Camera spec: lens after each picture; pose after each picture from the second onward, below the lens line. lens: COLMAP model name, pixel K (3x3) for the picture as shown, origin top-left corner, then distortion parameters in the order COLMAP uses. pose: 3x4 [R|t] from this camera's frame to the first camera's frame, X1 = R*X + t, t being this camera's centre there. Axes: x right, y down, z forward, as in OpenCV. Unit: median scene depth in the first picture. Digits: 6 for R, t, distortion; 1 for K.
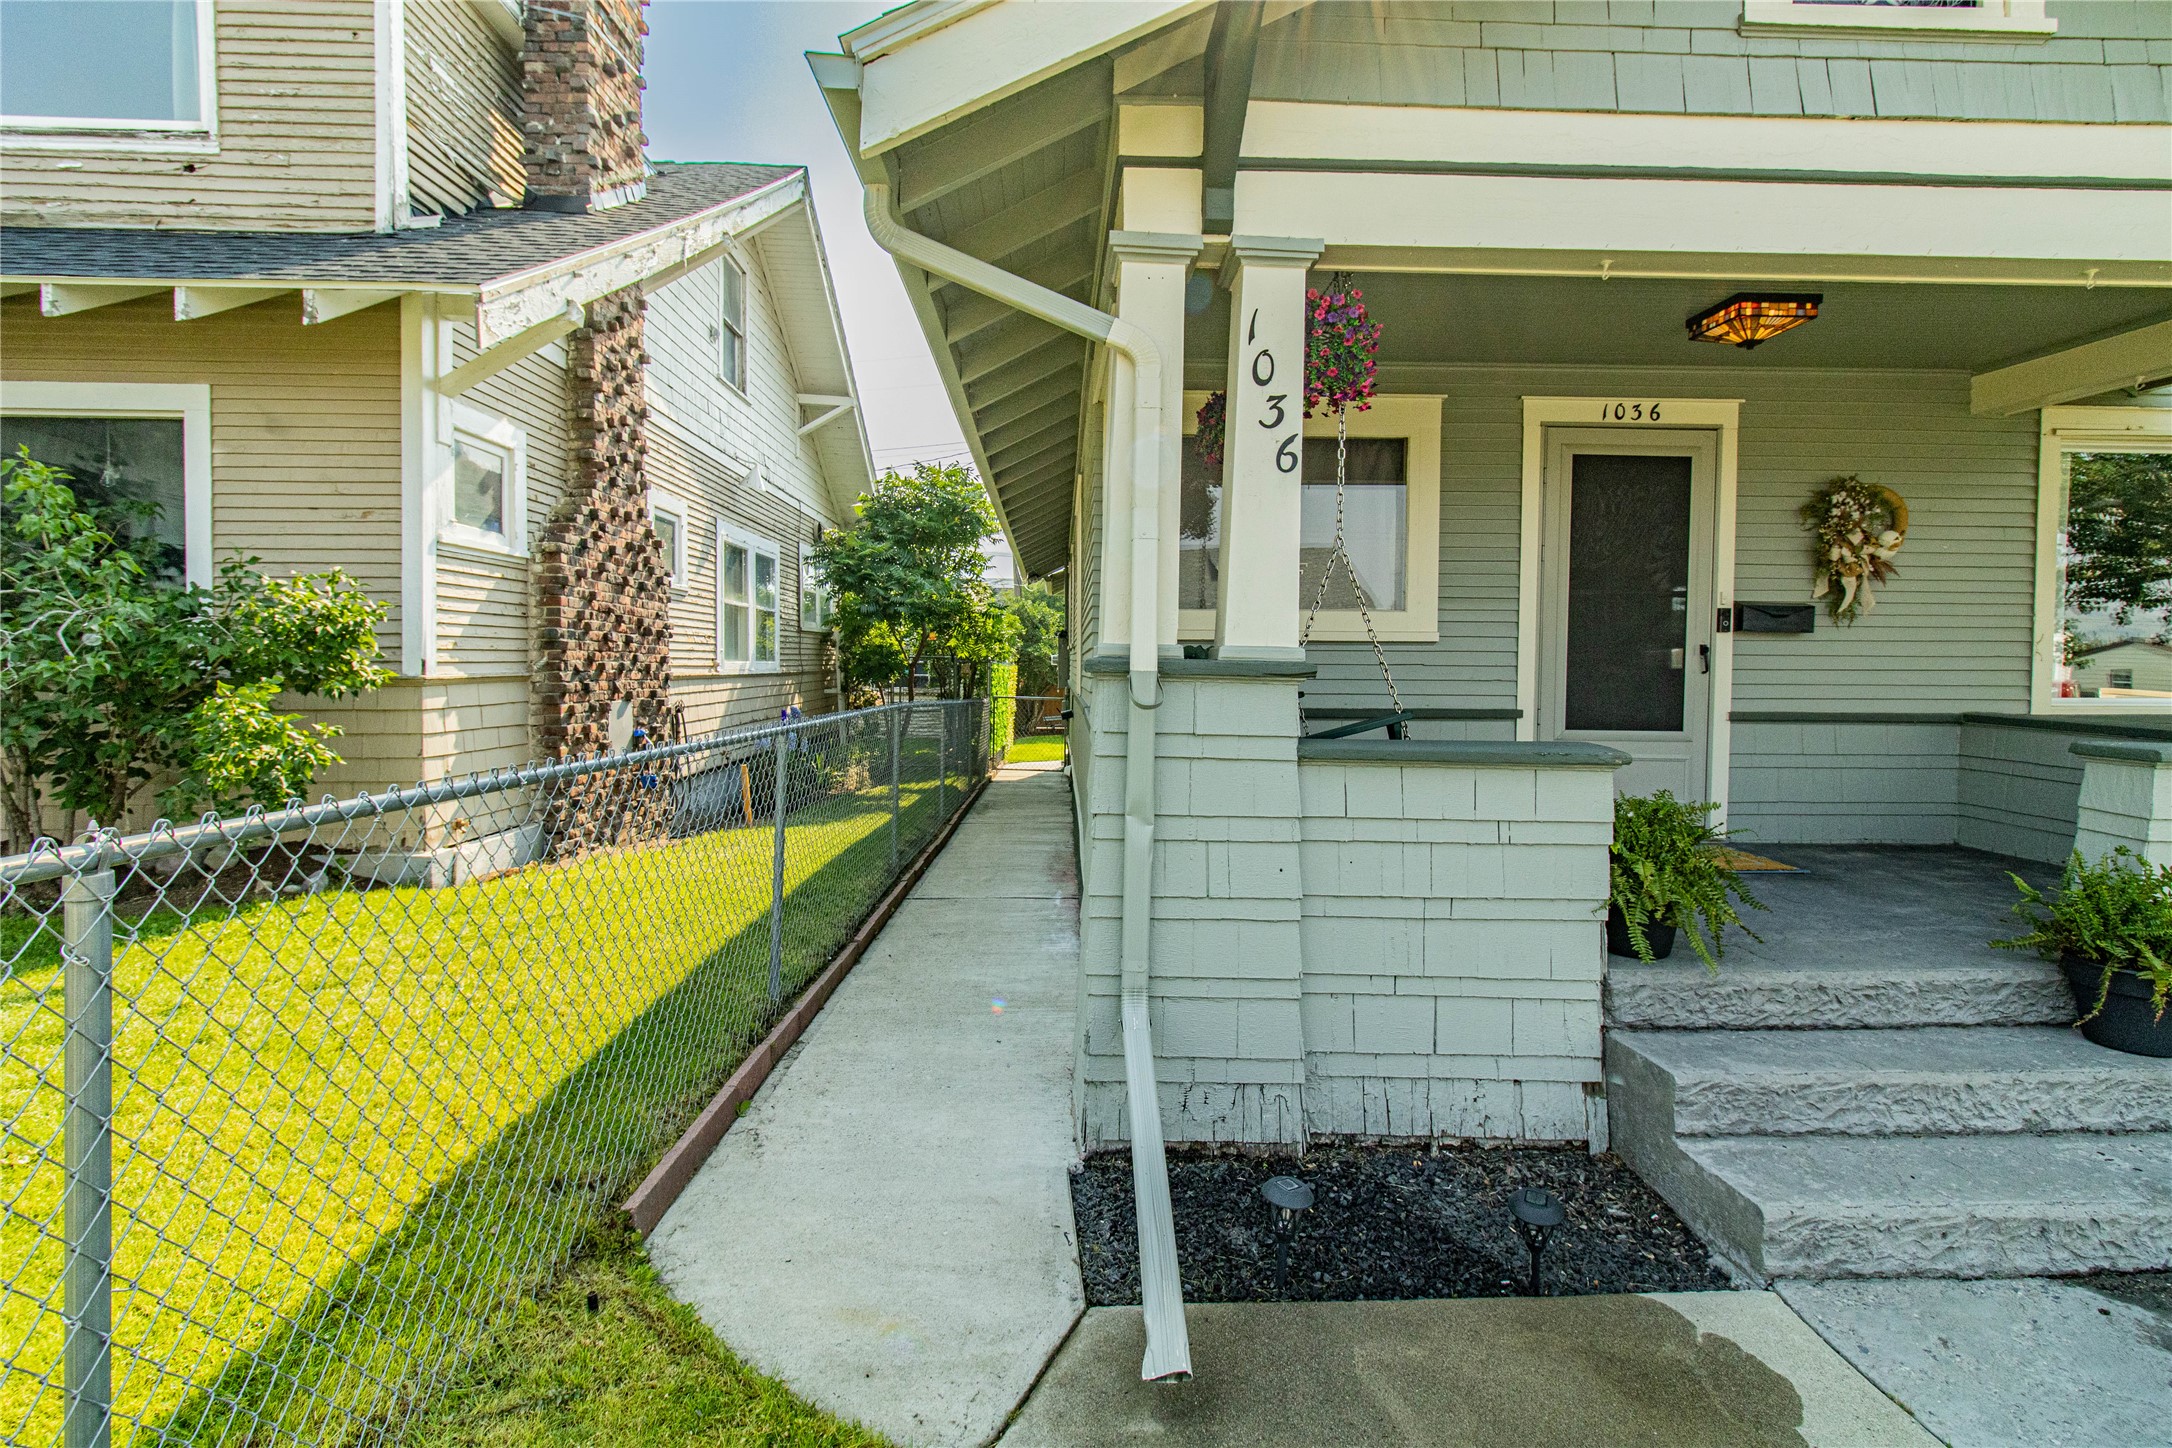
lens RADIAL K [[1000.8, 0, 1086.6], [0, 1000.8, 690.2], [0, 0, 1]] dist [0.000027, -0.000212]
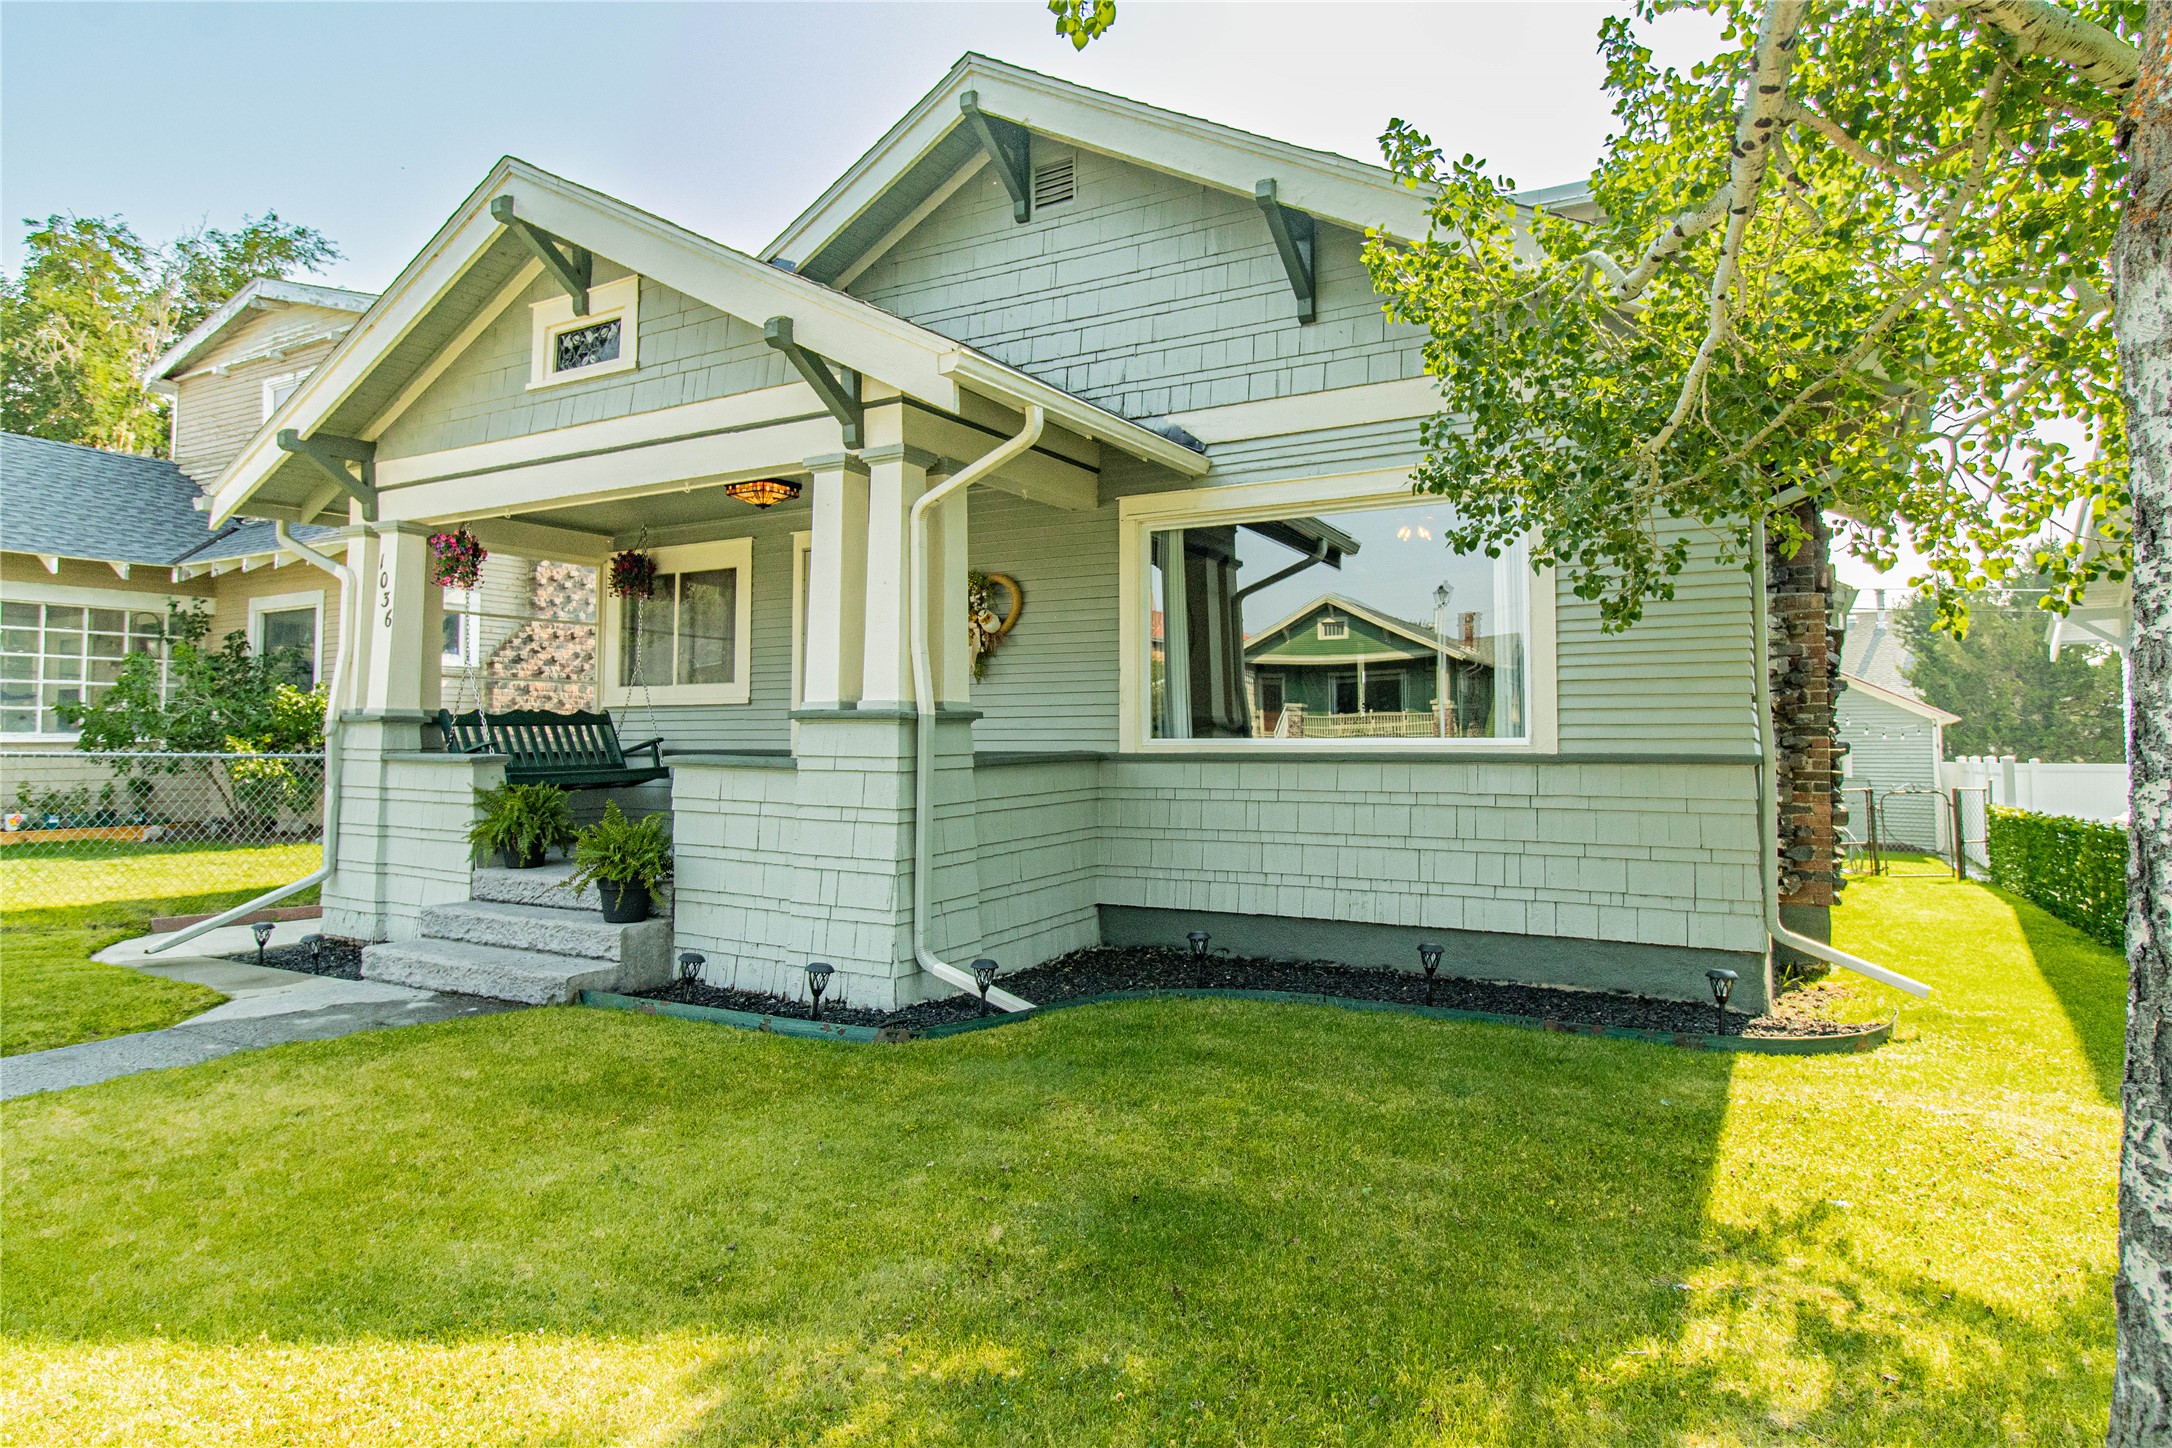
lens RADIAL K [[1232.2, 0, 1084.5], [0, 1232.2, 685.3], [0, 0, 1]] dist [-0.001003, -0.002628]
pose [[0.850568, -0.032784, -0.524842, 2.542482], [-0.008752, 0.997034, -0.076462, 0.085677], [0.525792, 0.069630, 0.847759, -0.401038]]
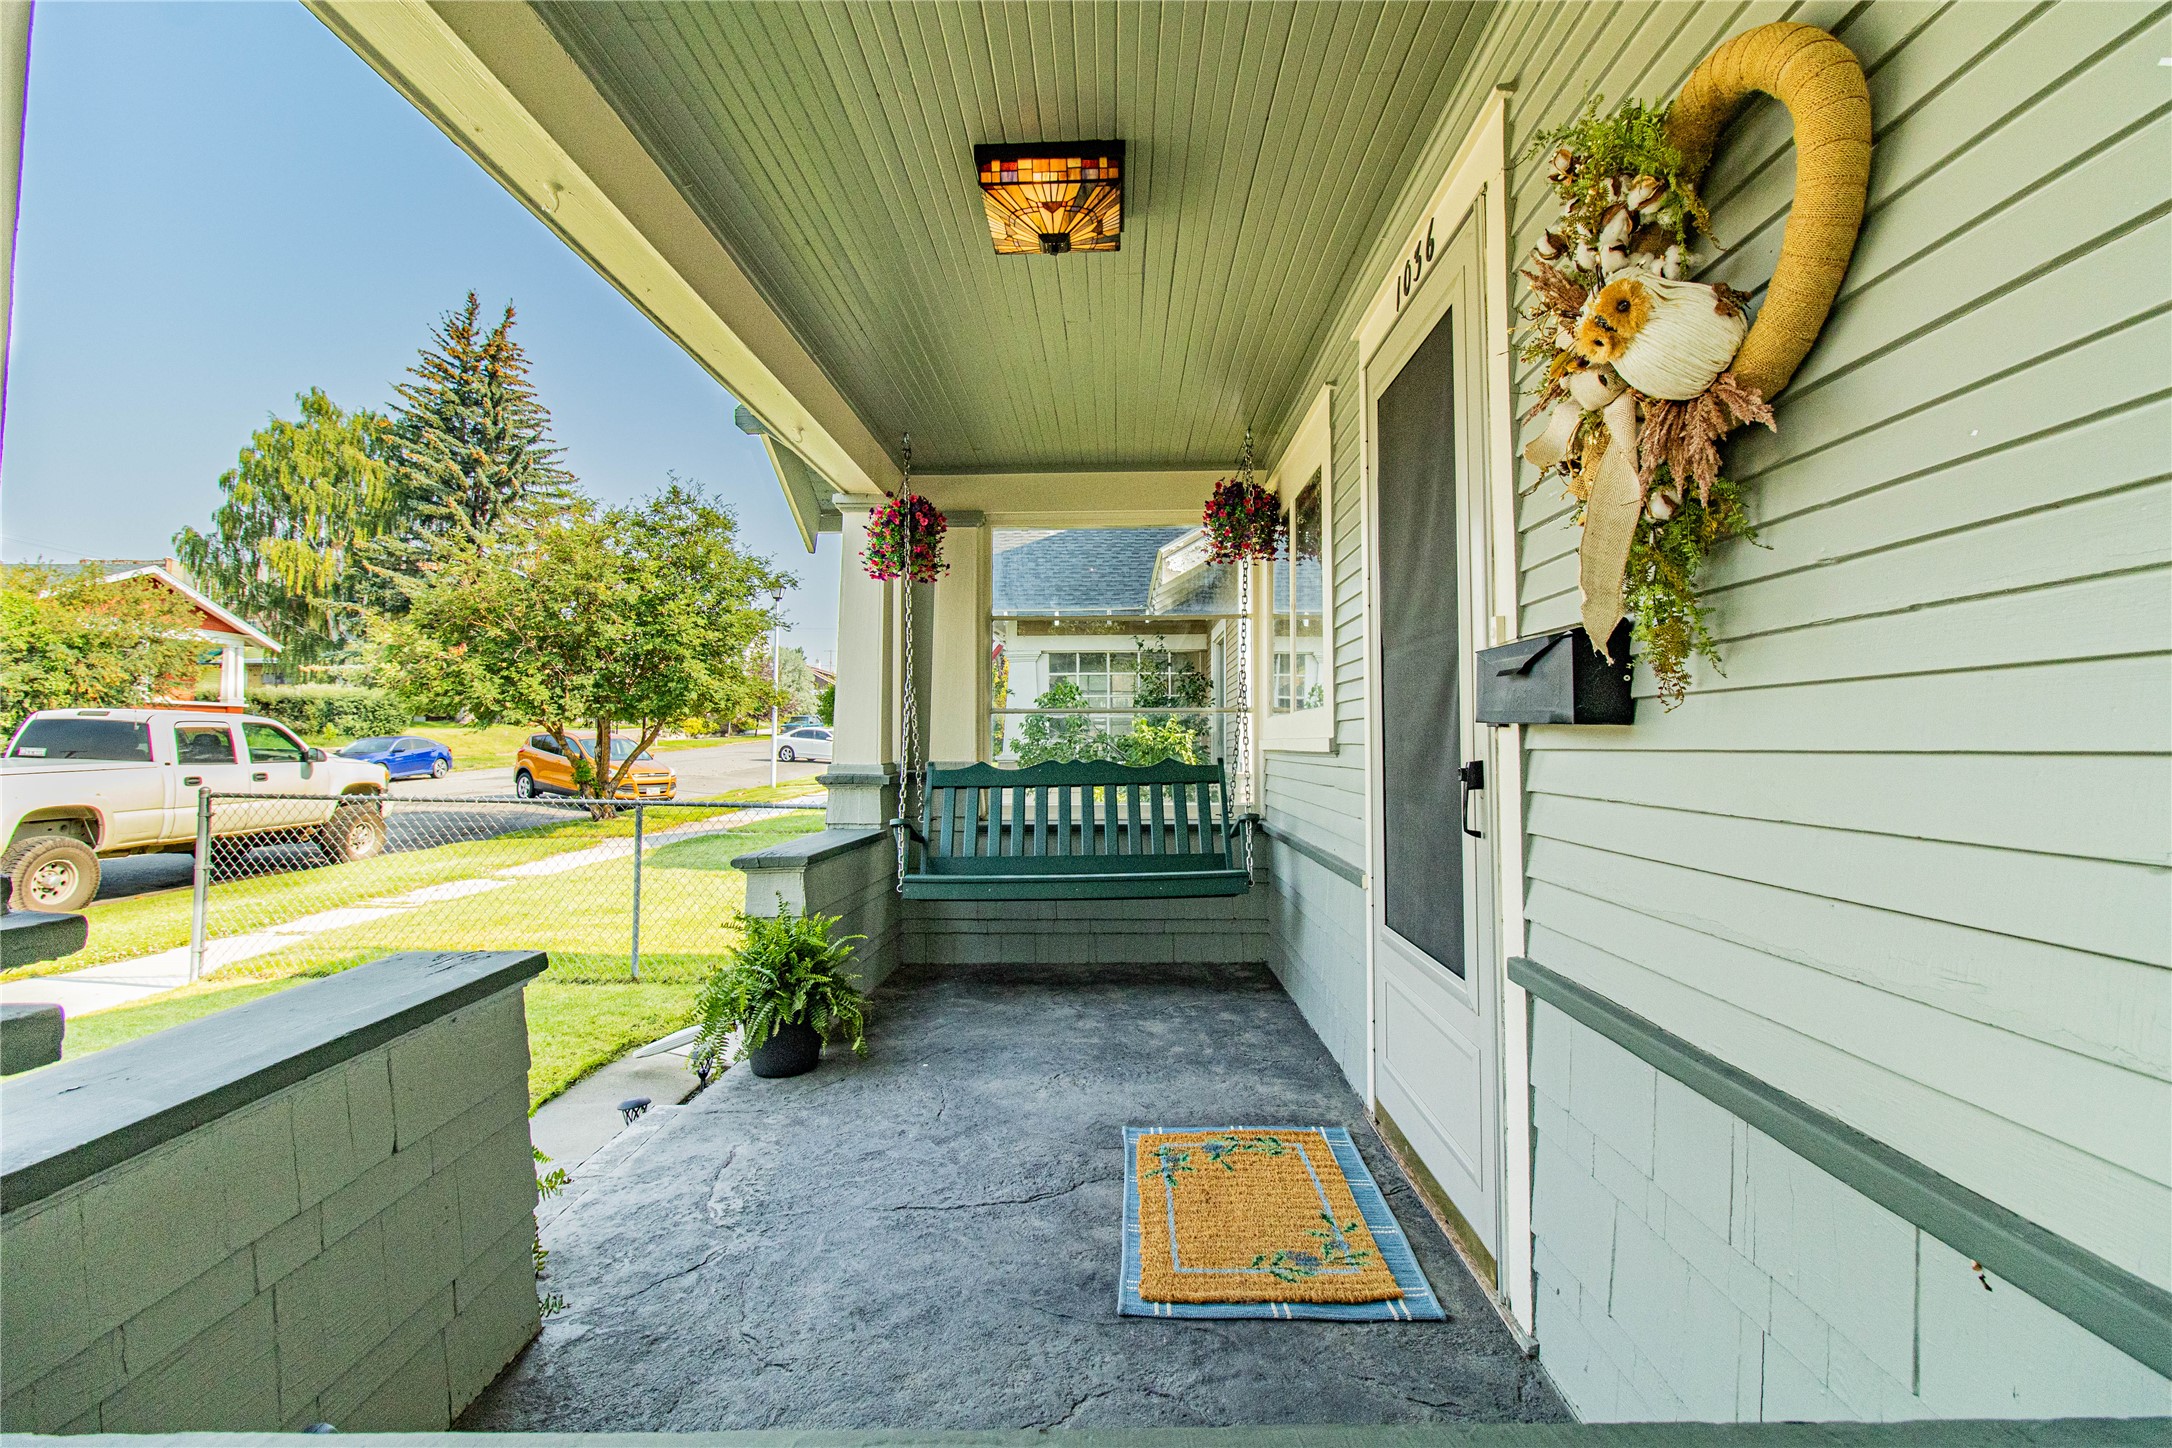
lens RADIAL K [[999.5, 0, 1093.7], [0, 999.5, 689.5], [0, 0, 1]] dist [0.001493, -0.000130]
pose [[-0.050560, -0.059977, -0.996918, 1.509430], [-0.026355, 0.997928, -0.058701, -0.071949], [0.998373, 0.023306, -0.052036, 1.283724]]
